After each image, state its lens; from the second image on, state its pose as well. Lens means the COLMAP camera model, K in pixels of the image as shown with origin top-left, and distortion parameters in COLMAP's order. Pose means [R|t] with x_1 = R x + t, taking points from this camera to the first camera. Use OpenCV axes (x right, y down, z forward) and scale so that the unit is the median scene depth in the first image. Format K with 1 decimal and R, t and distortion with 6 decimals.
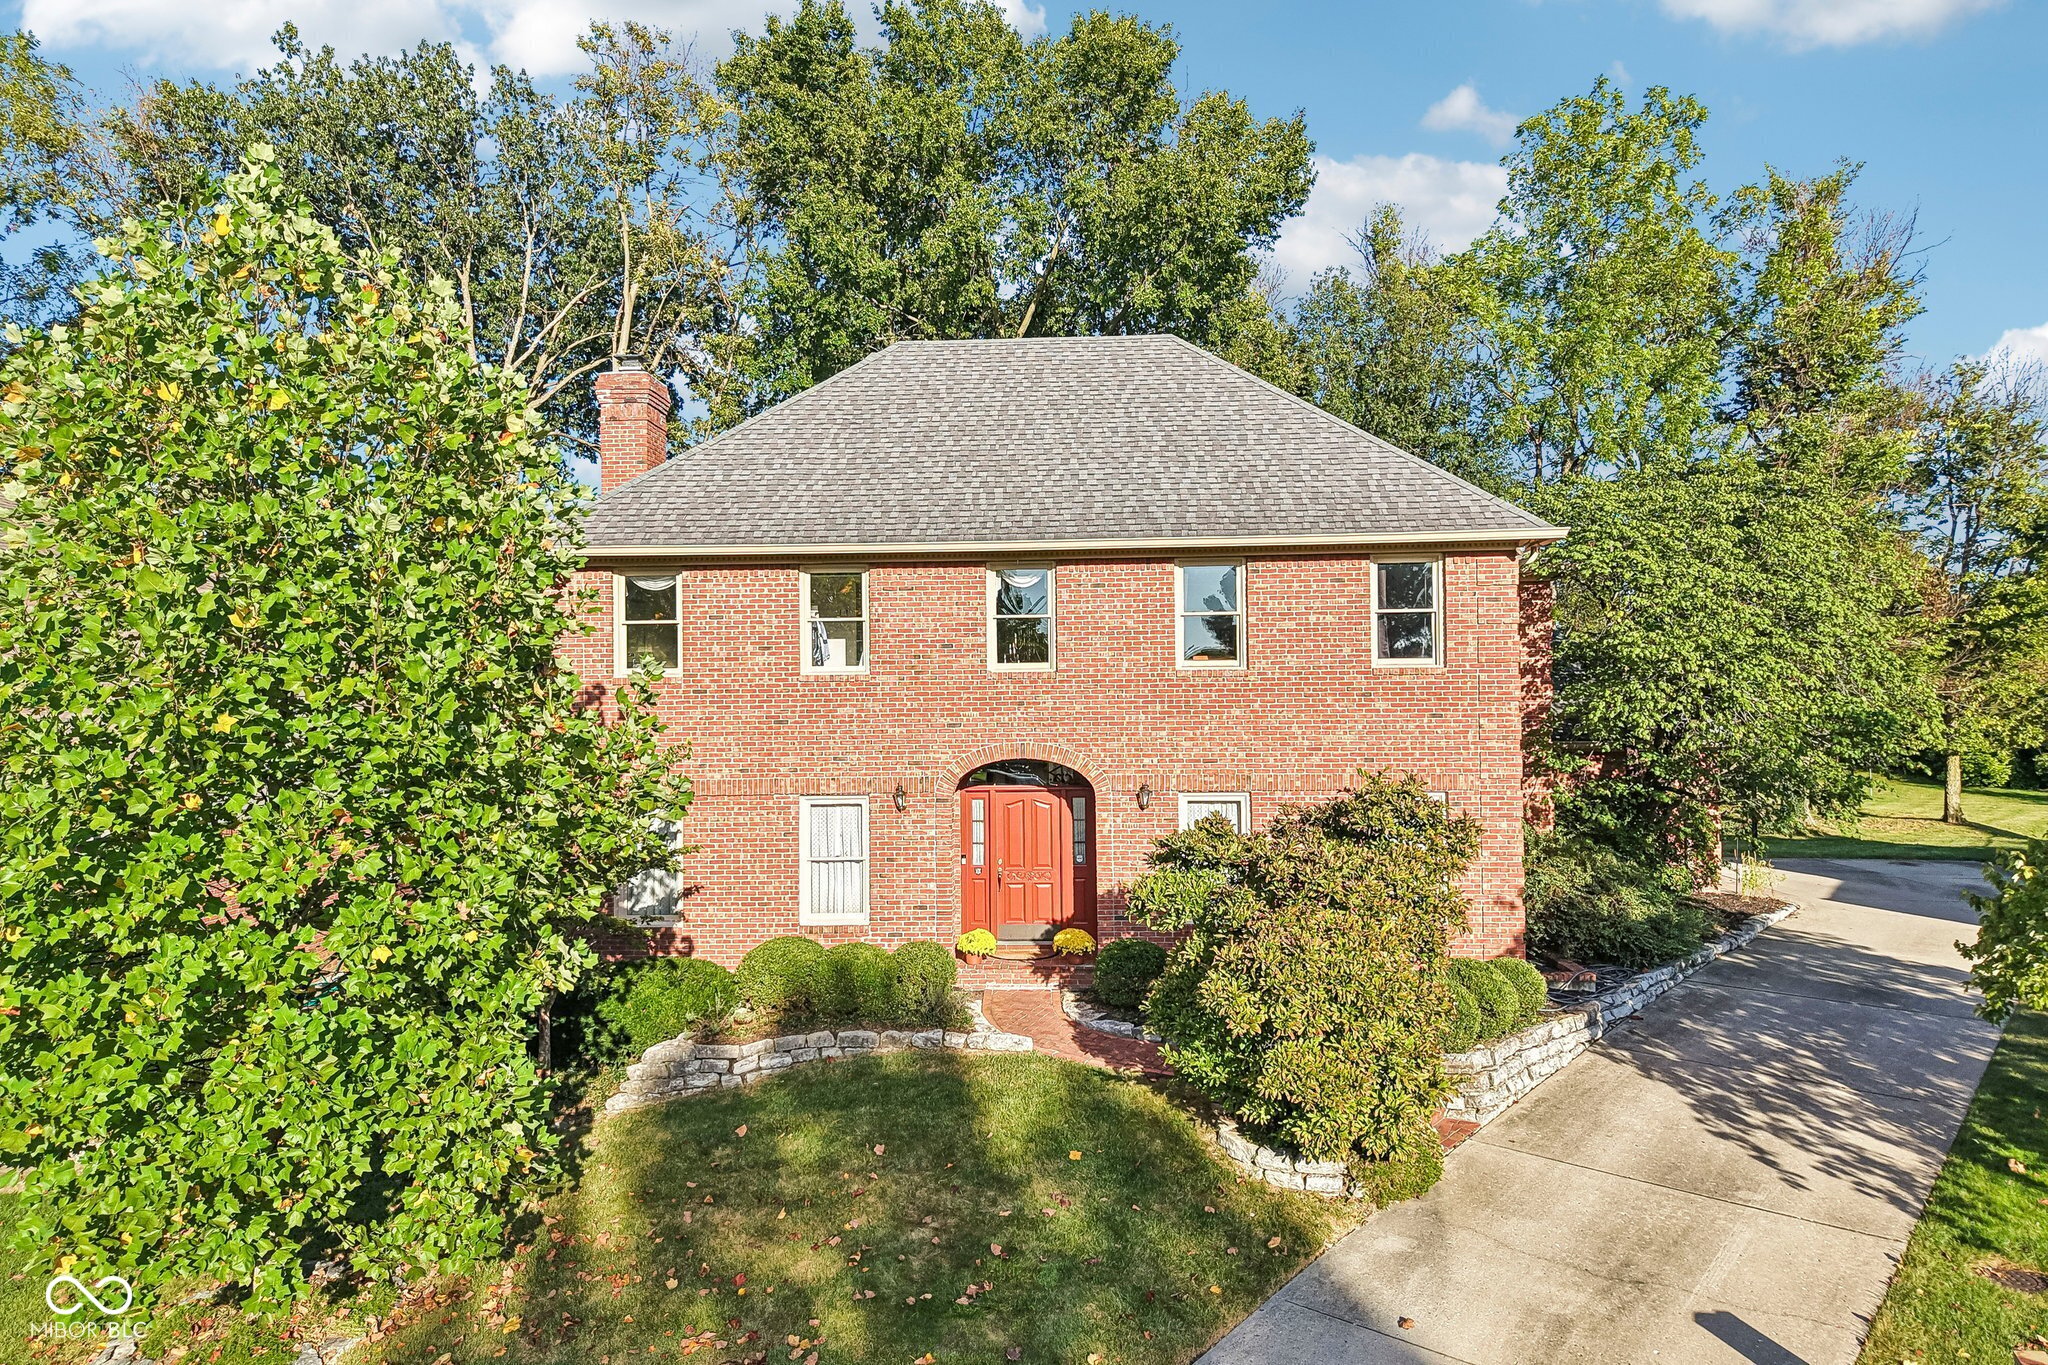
lens RADIAL K [[1394.3, 0, 1028.2], [0, 1394.3, 681.9], [0, 0, 1]] dist [0.000713, 0.005748]
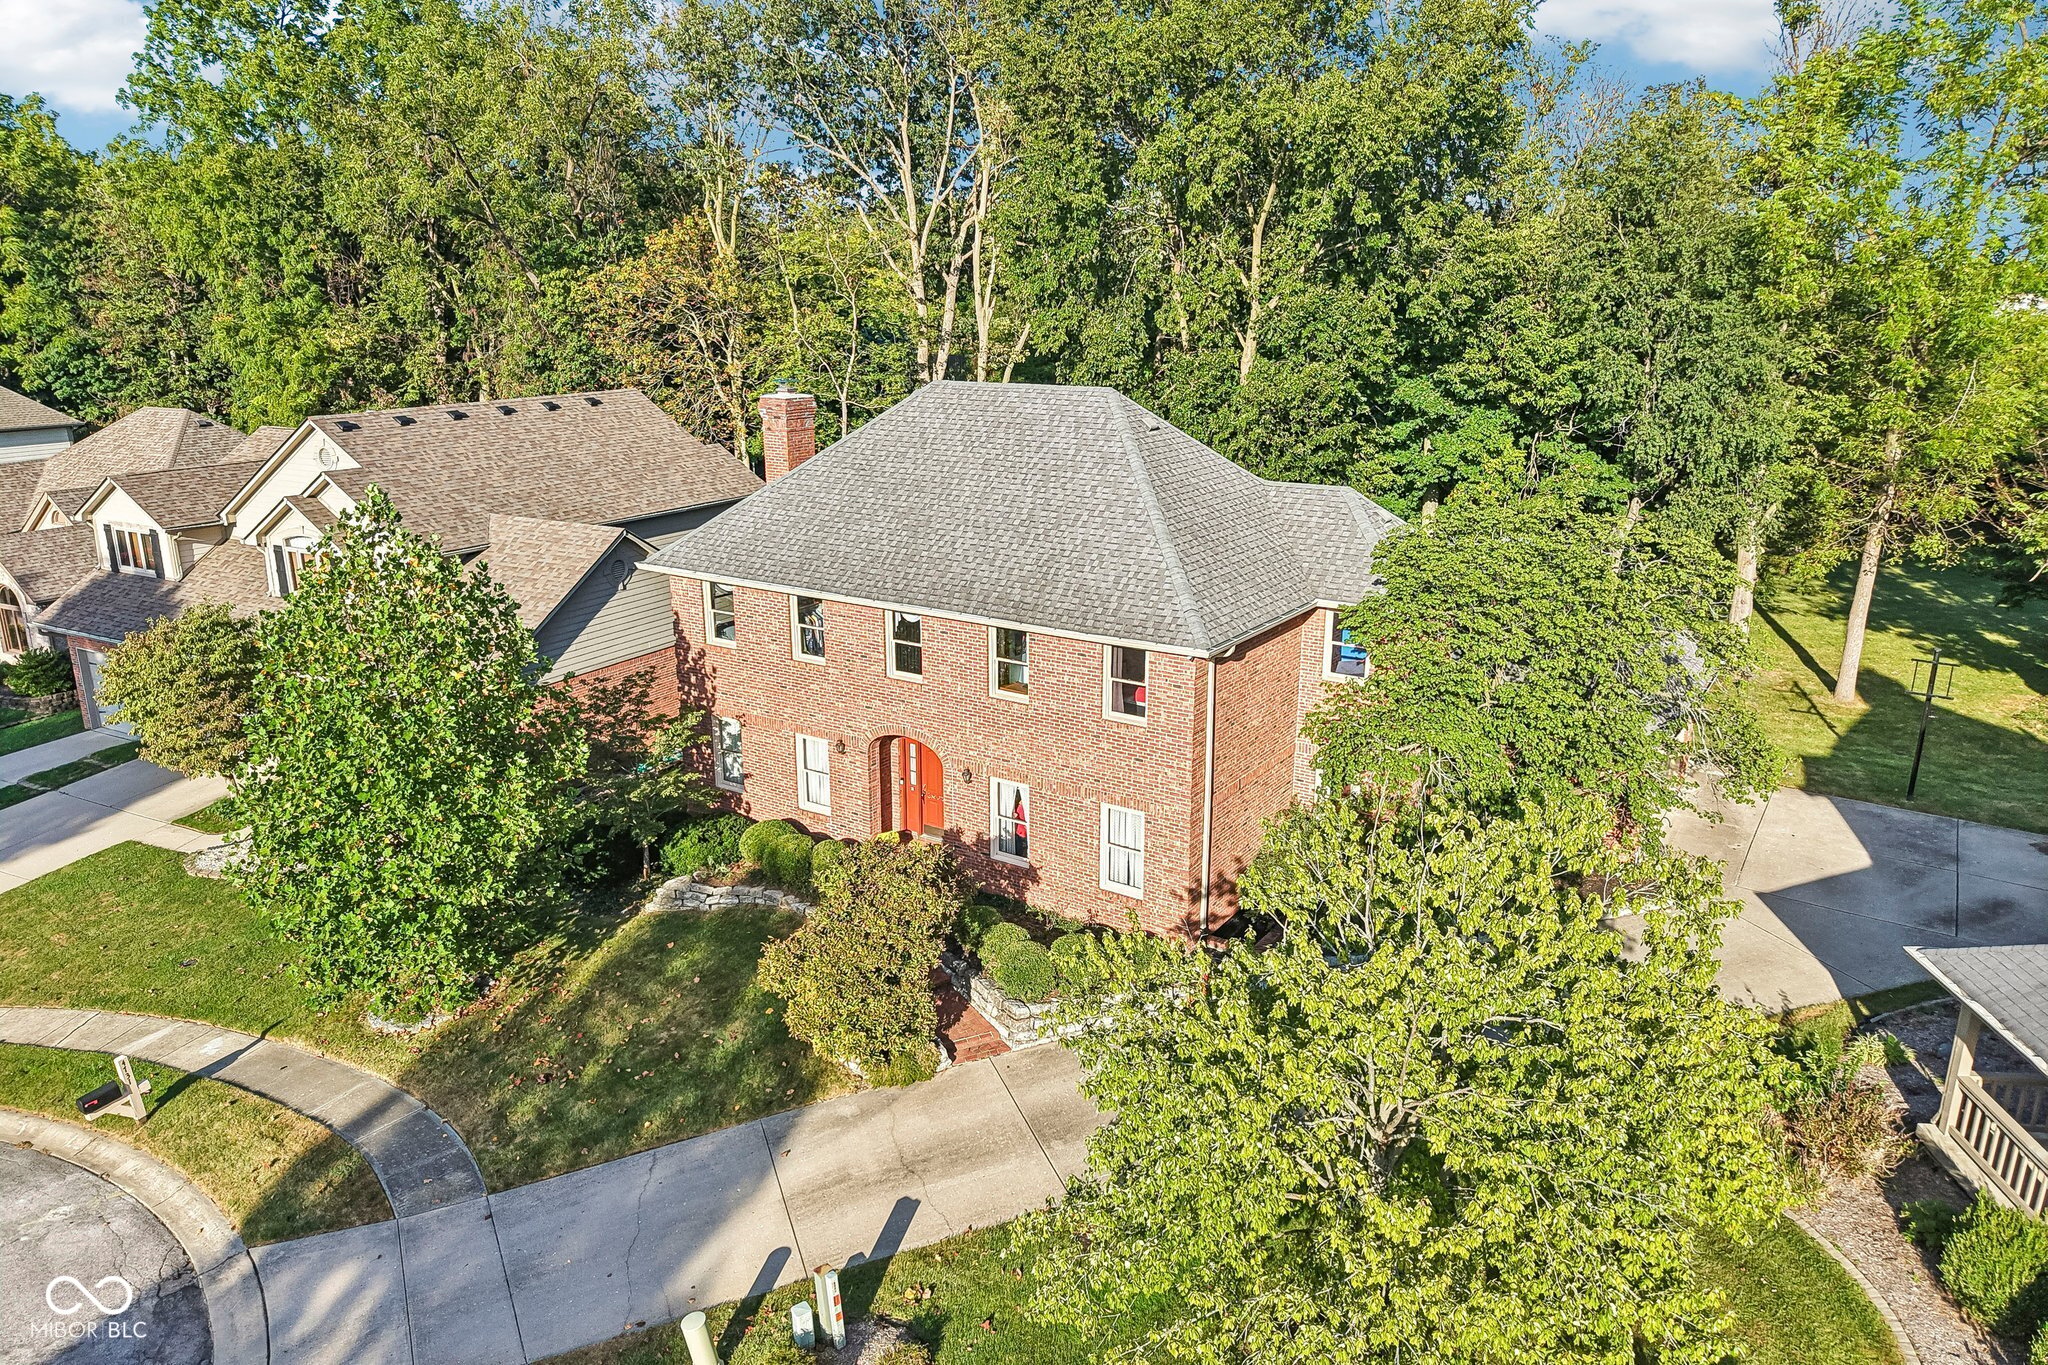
lens RADIAL K [[1394.3, 0, 1025.2], [0, 1394.3, 678.8], [0, 0, 1]] dist [0.000713, 0.005748]
pose [[0.862967, 0.146553, -0.483540, 0.948723], [0.001930, 0.956047, 0.293208, -0.511214], [0.505257, -0.253962, 0.824754, -0.196247]]
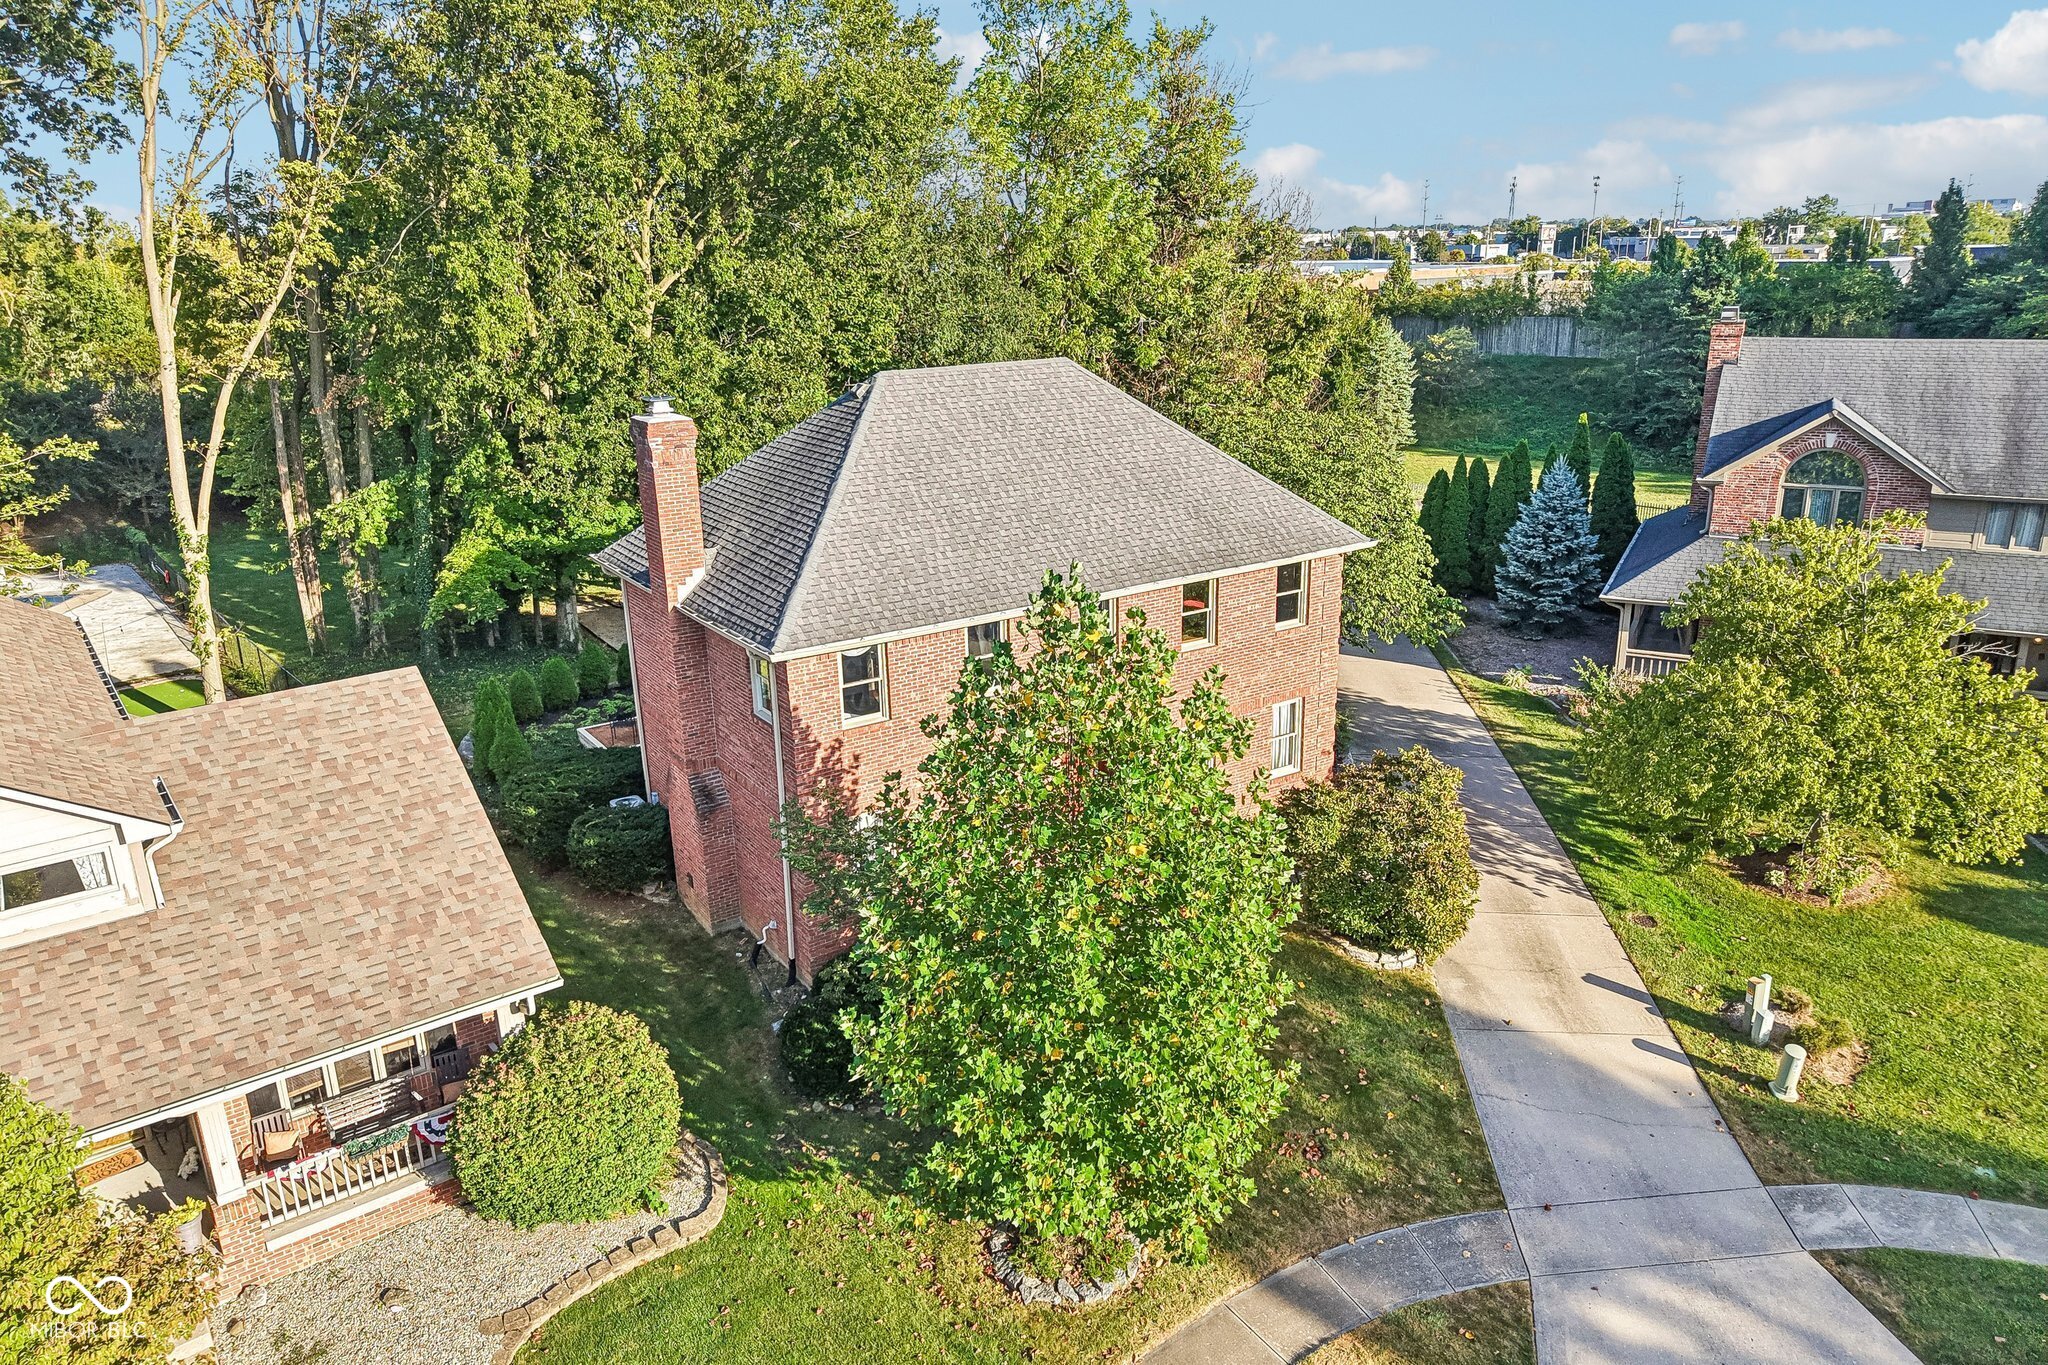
lens RADIAL K [[1394.3, 0, 1040.7], [0, 1394.3, 670.0], [0, 0, 1]] dist [0.000713, 0.005748]
pose [[0.796245, -0.185885, 0.575709, -1.019515], [0.001207, 0.952112, 0.305748, -0.519033], [-0.604973, -0.242755, 0.758339, -0.082641]]
